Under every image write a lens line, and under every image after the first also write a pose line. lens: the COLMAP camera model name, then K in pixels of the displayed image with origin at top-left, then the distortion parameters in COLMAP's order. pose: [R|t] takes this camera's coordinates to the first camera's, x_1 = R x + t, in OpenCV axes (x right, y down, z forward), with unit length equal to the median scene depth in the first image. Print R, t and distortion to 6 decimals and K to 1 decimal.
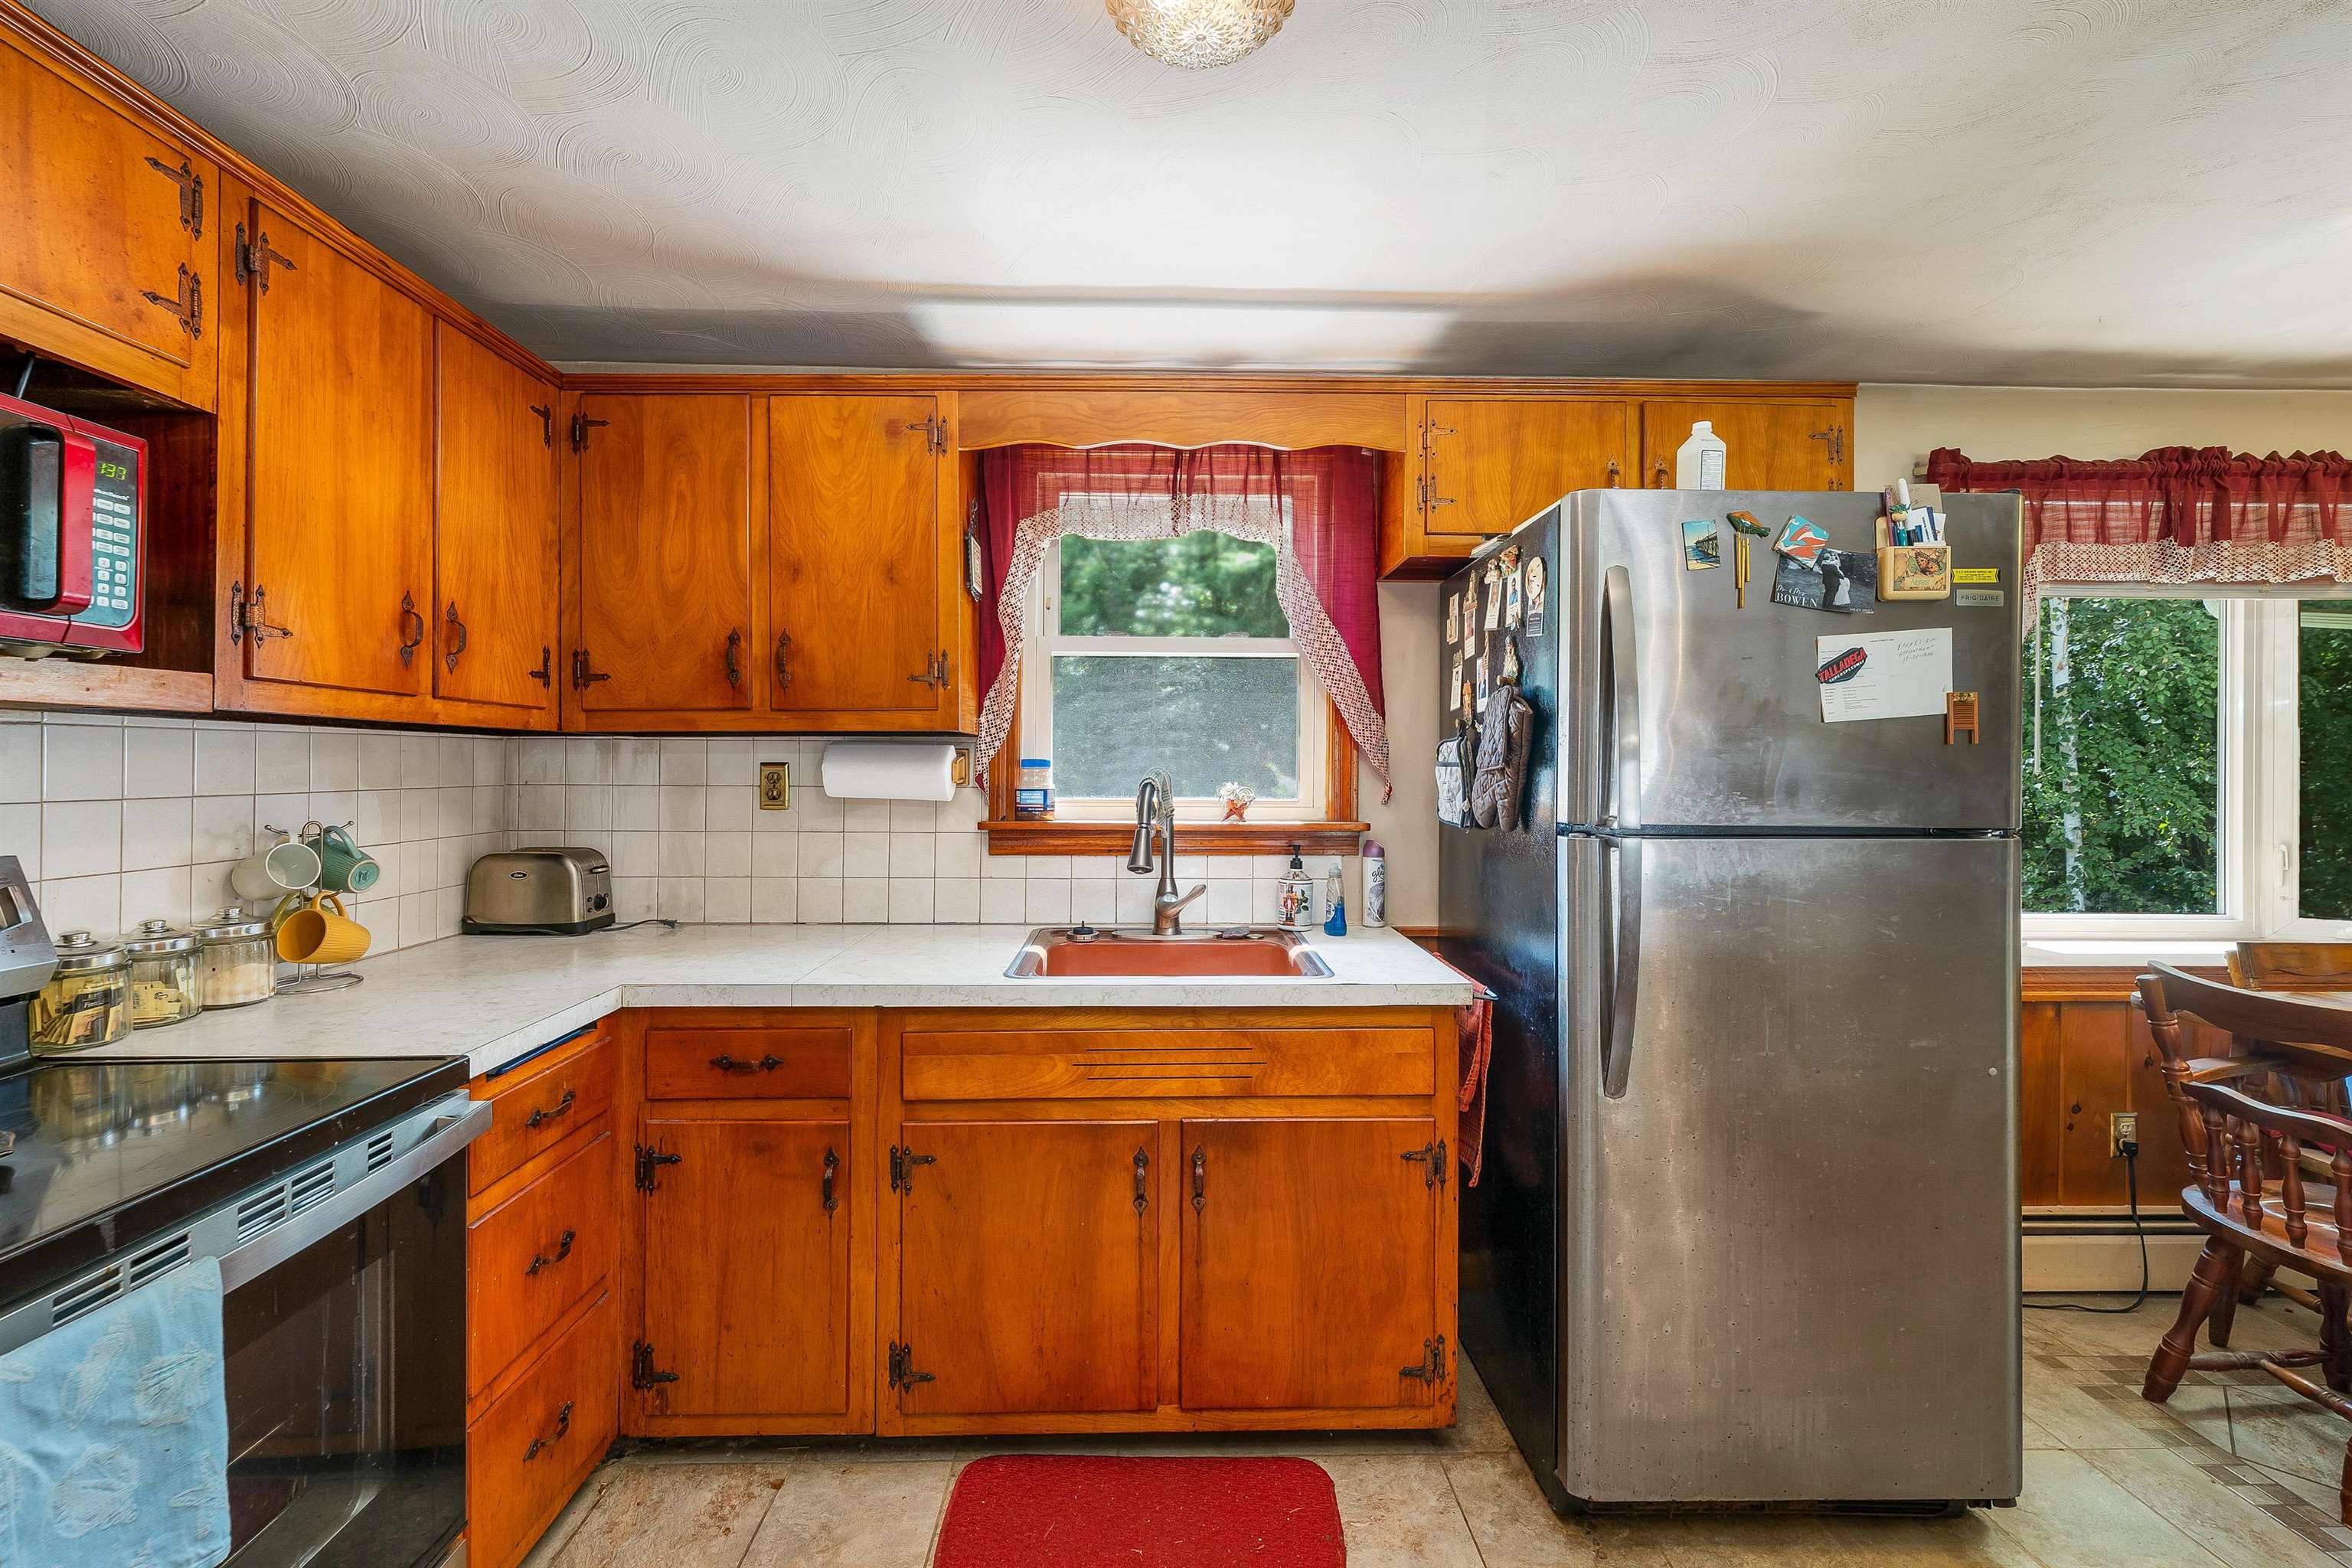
lens RADIAL K [[987.8, 0, 1167.7], [0, 987.8, 773.4], [0, 0, 1]] dist [-0.001603, -0.000455]
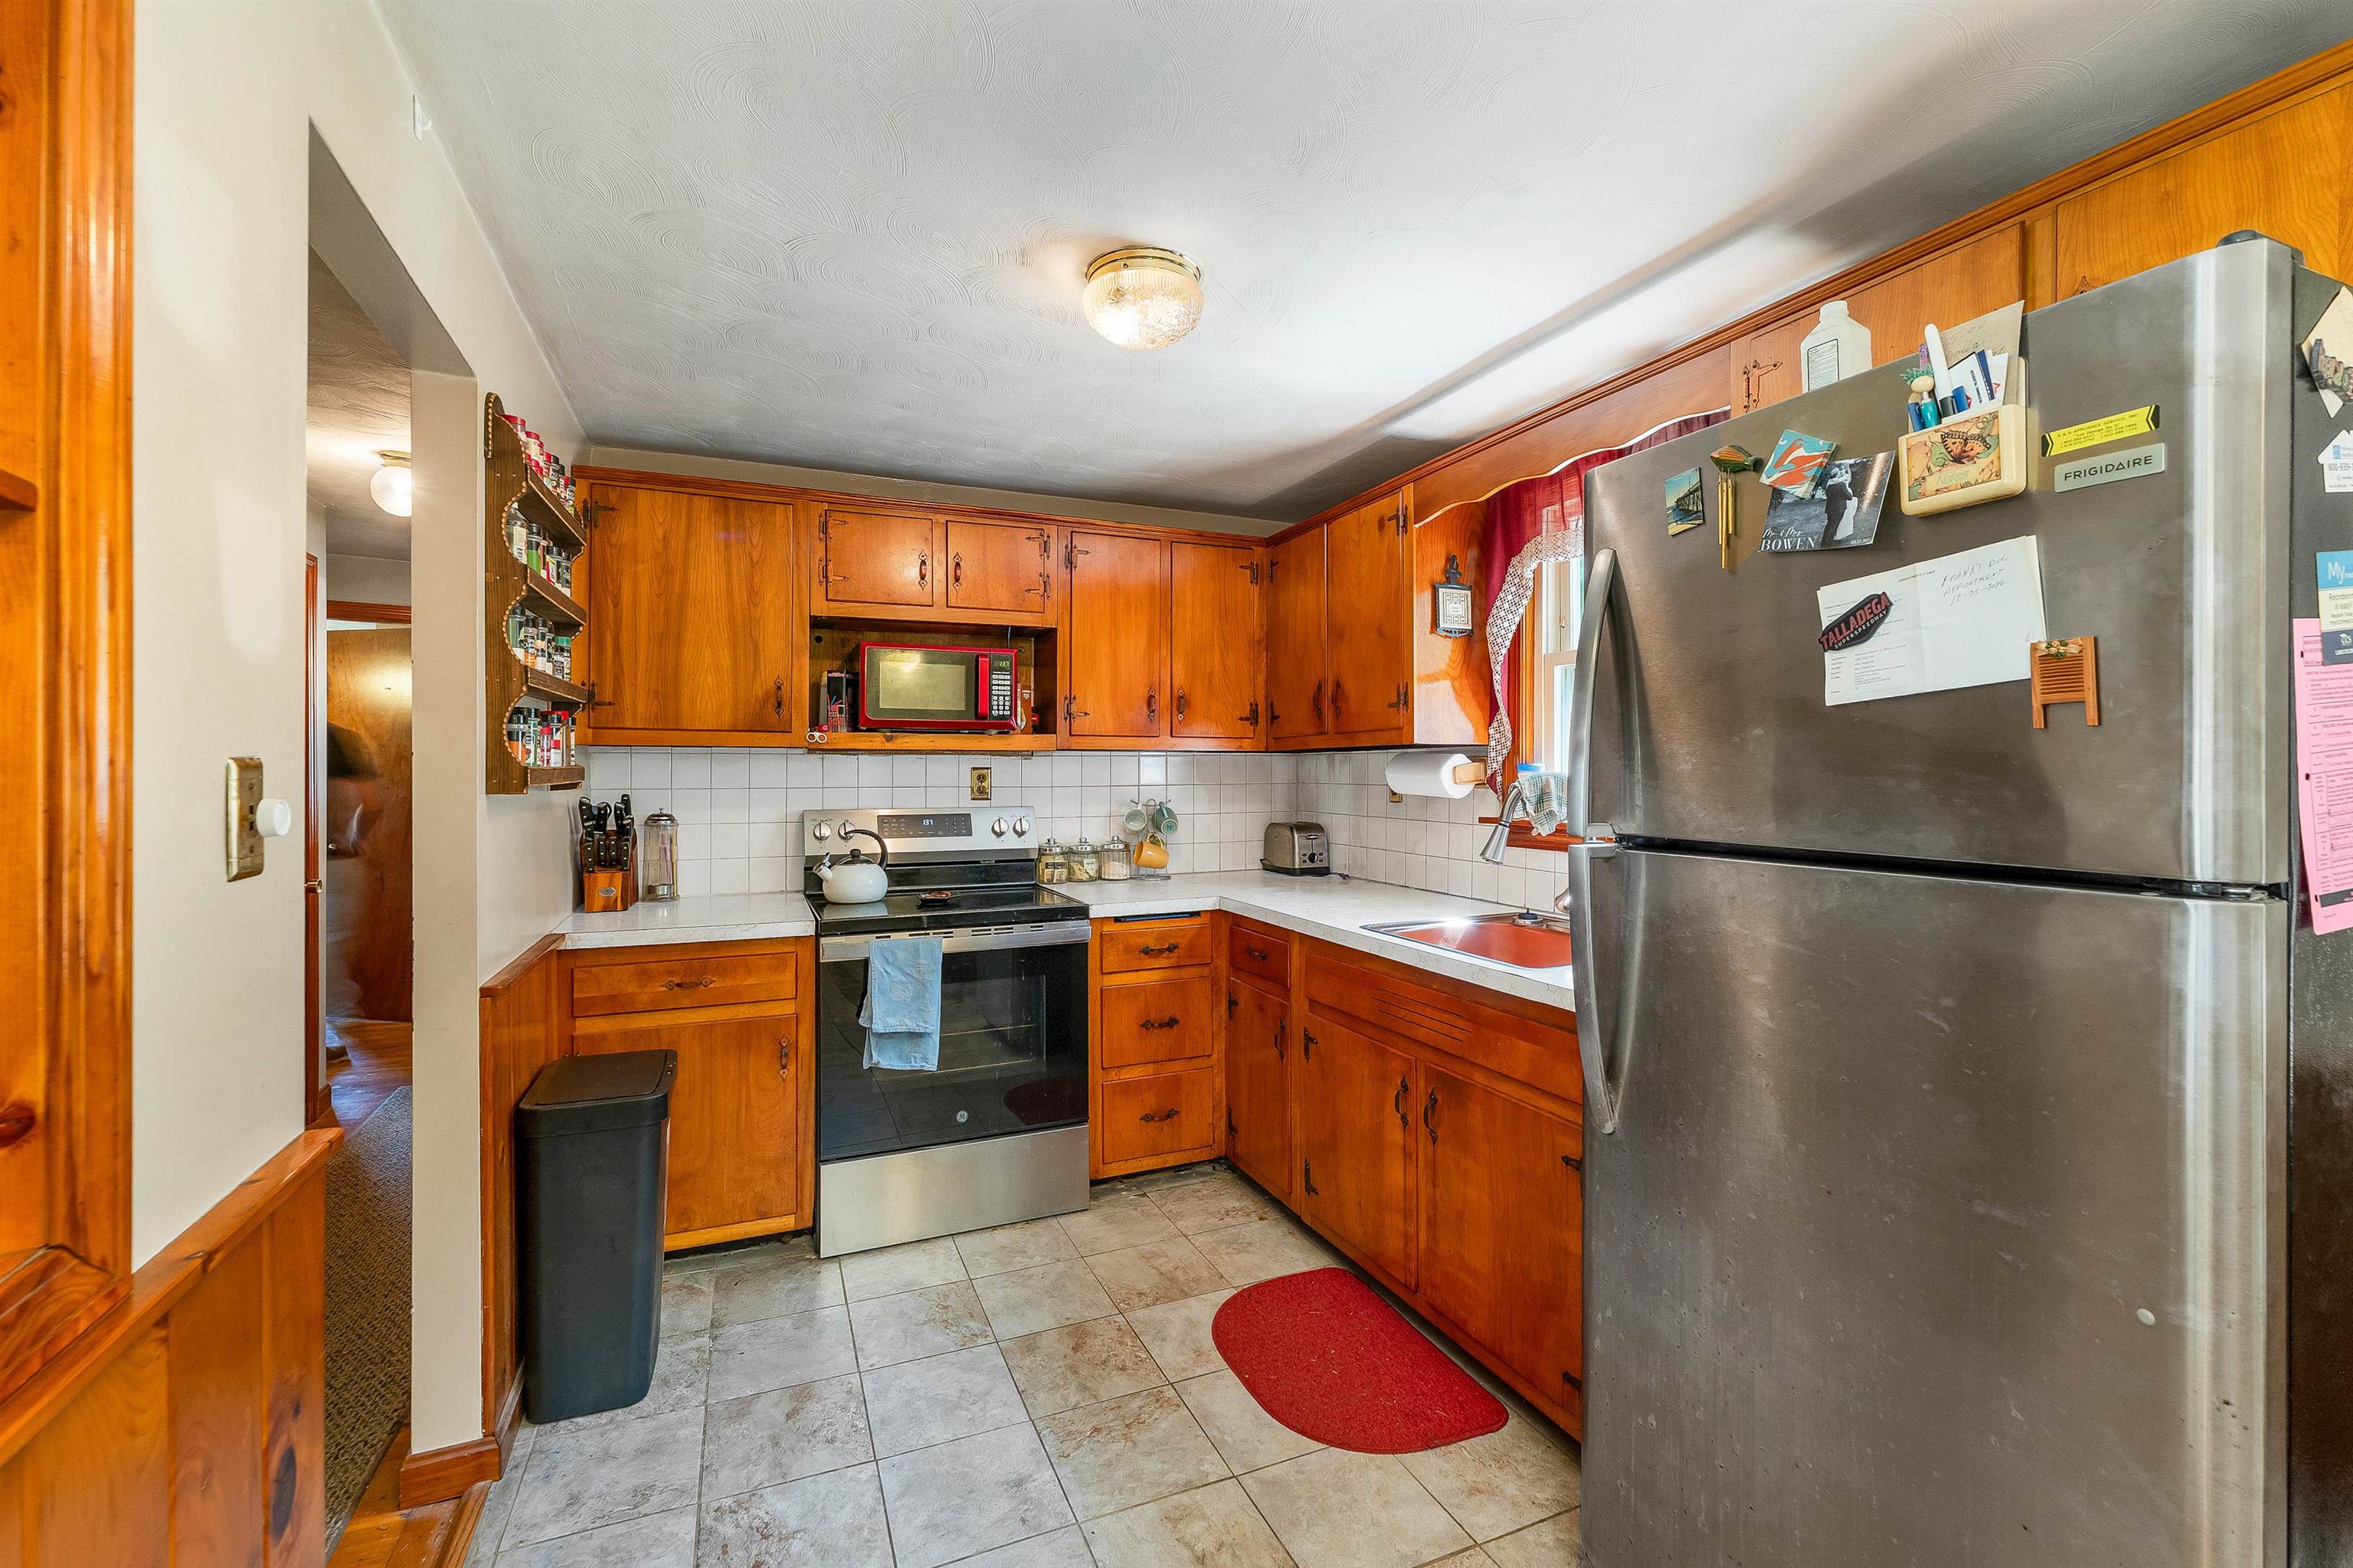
lens RADIAL K [[988.2, 0, 1168.1], [0, 988.2, 773.4], [0, 0, 1]] dist [-0.001603, -0.000455]
pose [[0.372858, -0.001598, -0.927887, 1.146133], [-0.000814, 0.999998, -0.002049, -0.000520], [0.927888, 0.001519, 0.372856, 0.285492]]
